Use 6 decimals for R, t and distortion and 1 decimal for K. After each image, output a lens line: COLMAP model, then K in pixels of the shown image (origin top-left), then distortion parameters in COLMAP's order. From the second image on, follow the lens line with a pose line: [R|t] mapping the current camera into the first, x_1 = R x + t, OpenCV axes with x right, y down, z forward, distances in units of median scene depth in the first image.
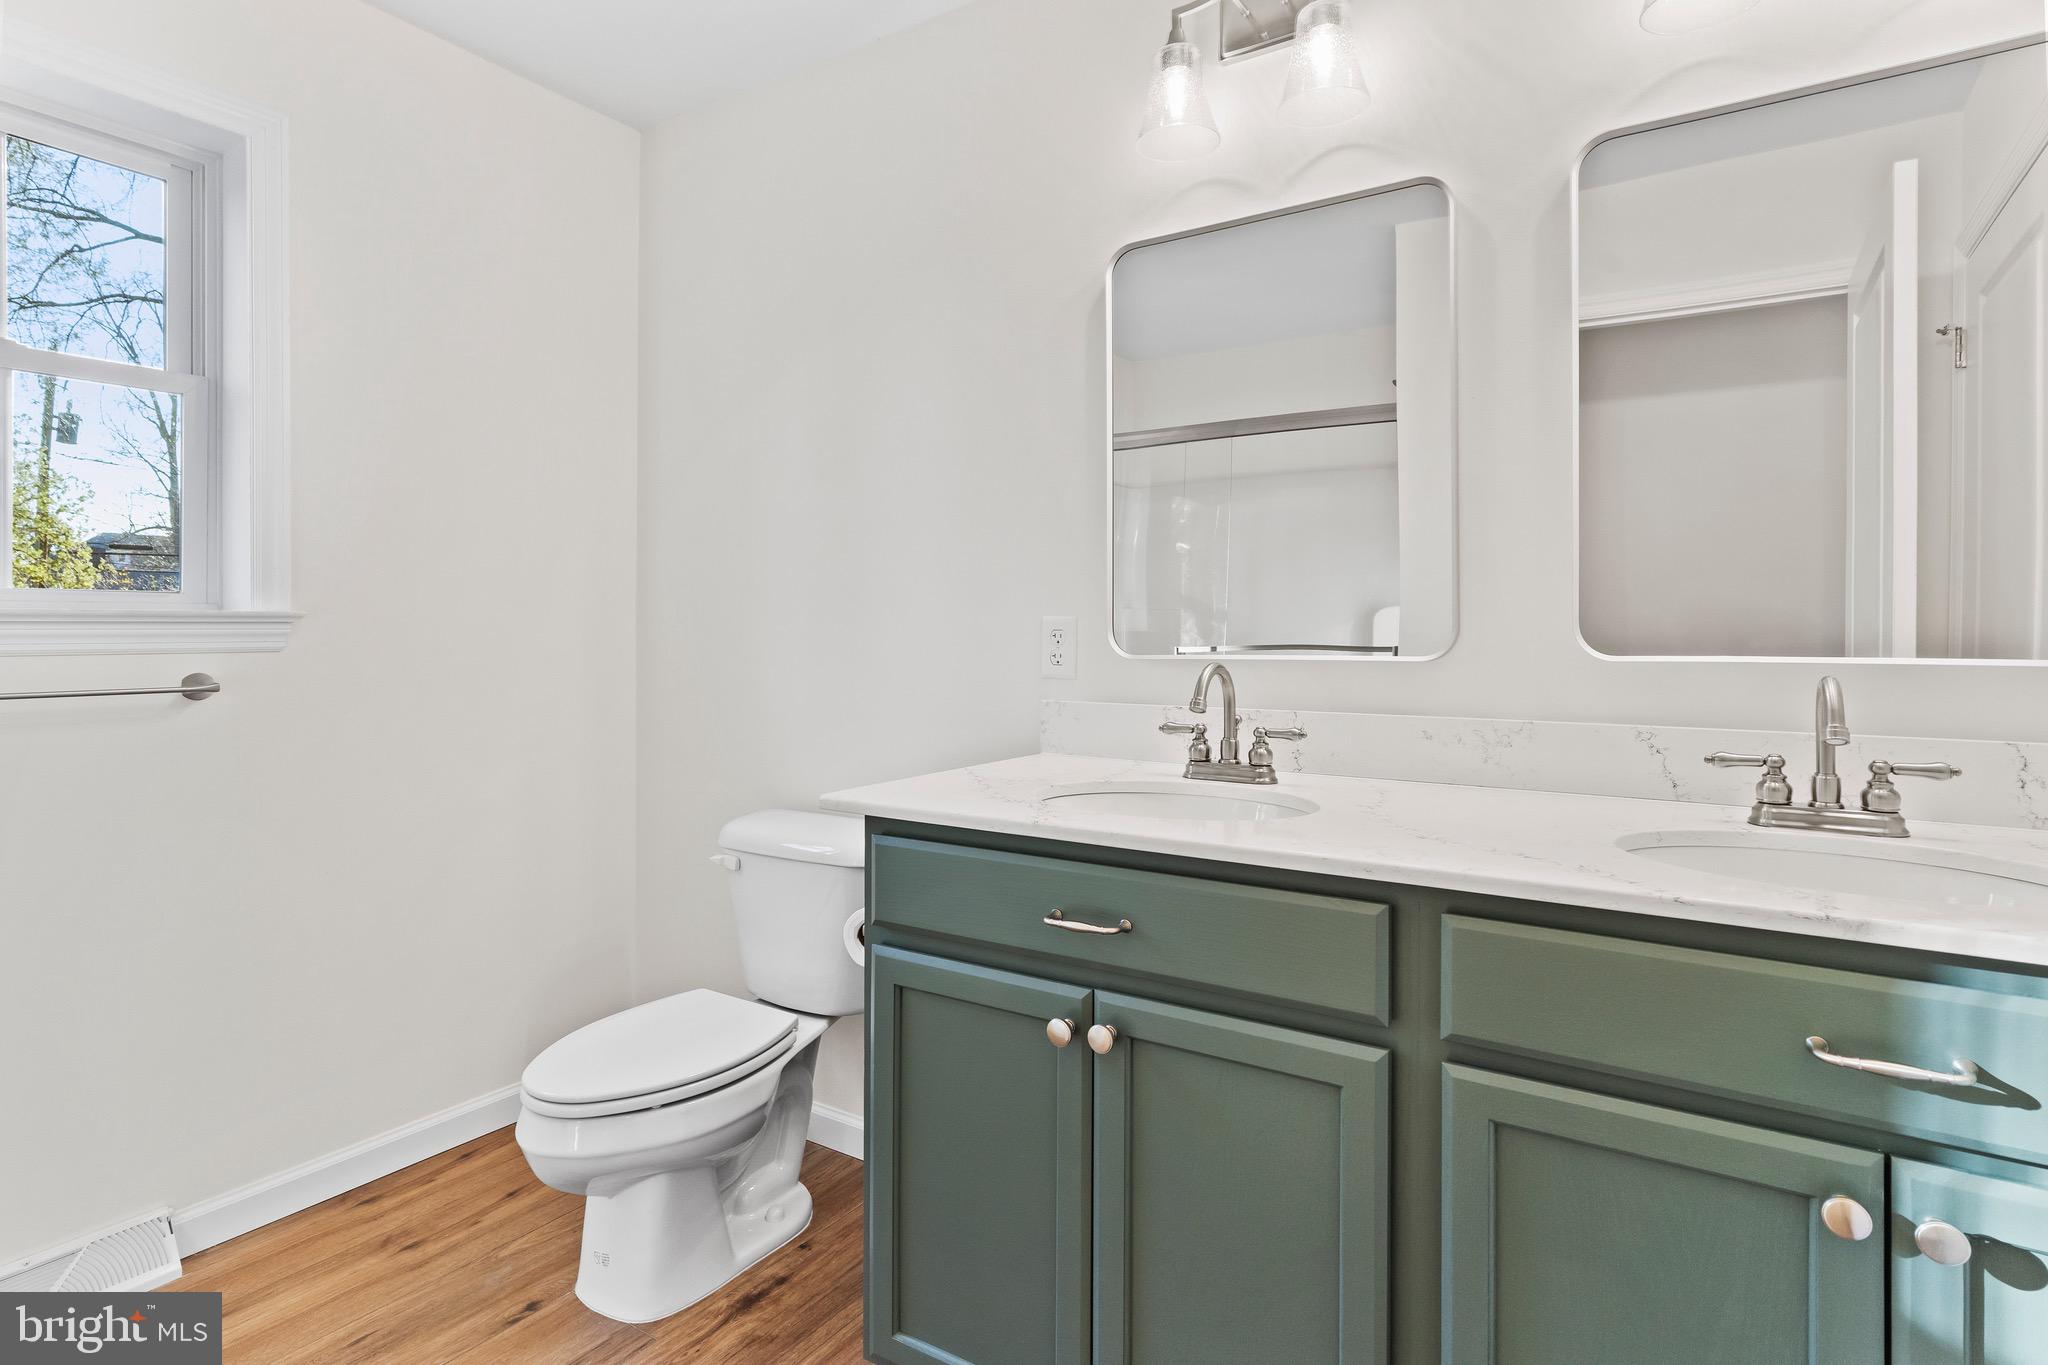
lens RADIAL K [[1050.3, 0, 1028.1], [0, 1050.3, 651.7], [0, 0, 1]] dist [-0.000681, -0.001711]
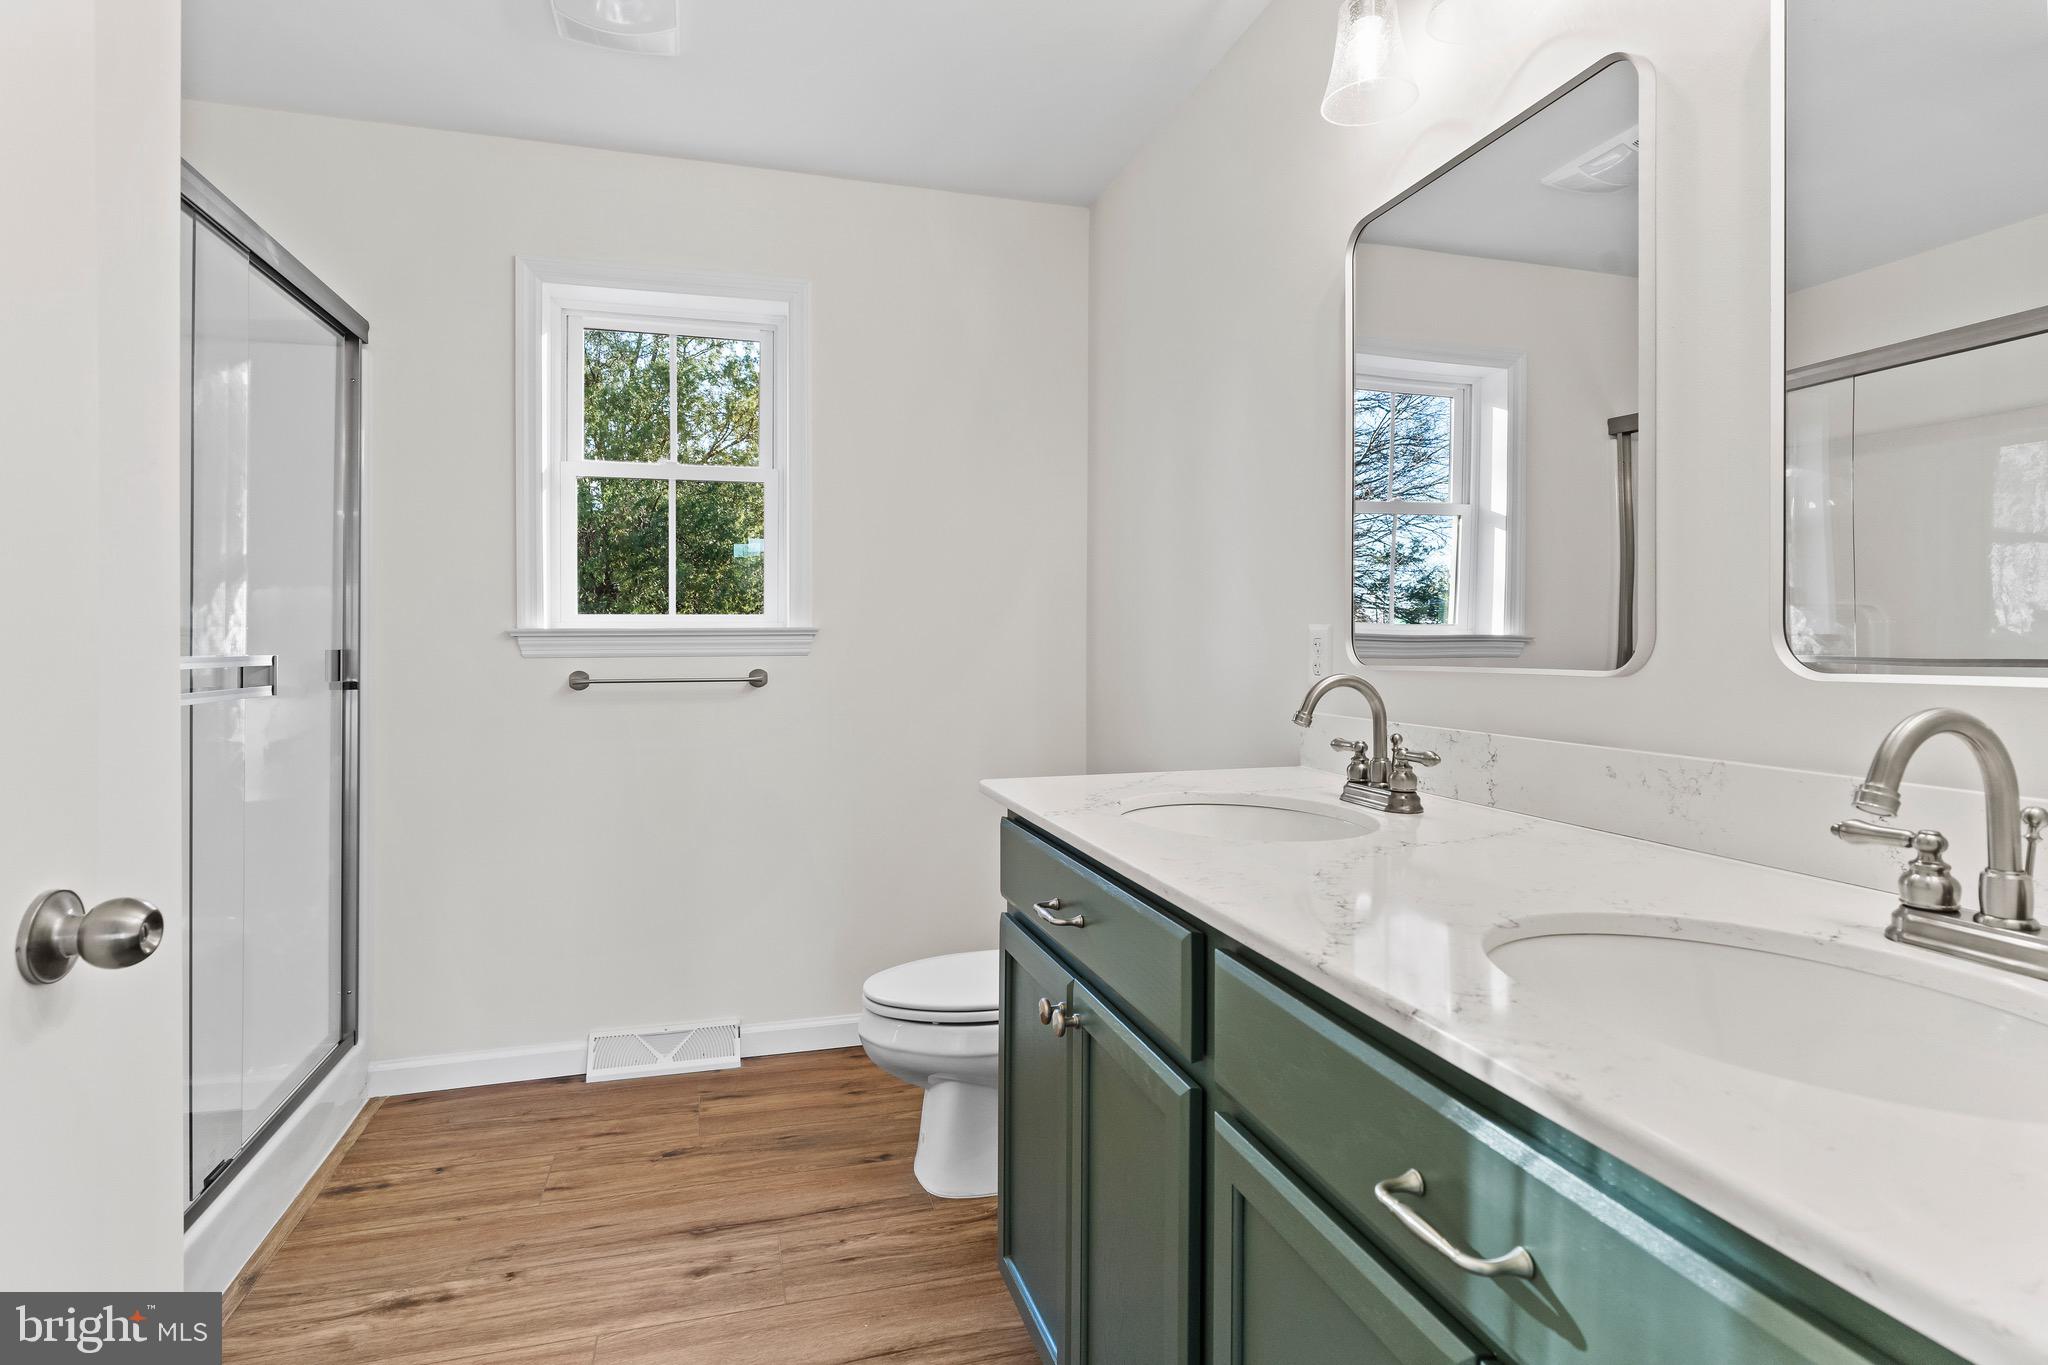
lens RADIAL K [[1050.3, 0, 1028.1], [0, 1050.3, 664.8], [0, 0, 1]] dist [-0.000681, -0.001711]
pose [[0.761610, 0.013408, -0.647896, 0.498488], [-0.011757, 0.999907, 0.006872, -0.000284], [0.647929, 0.002383, 0.761697, 0.115580]]
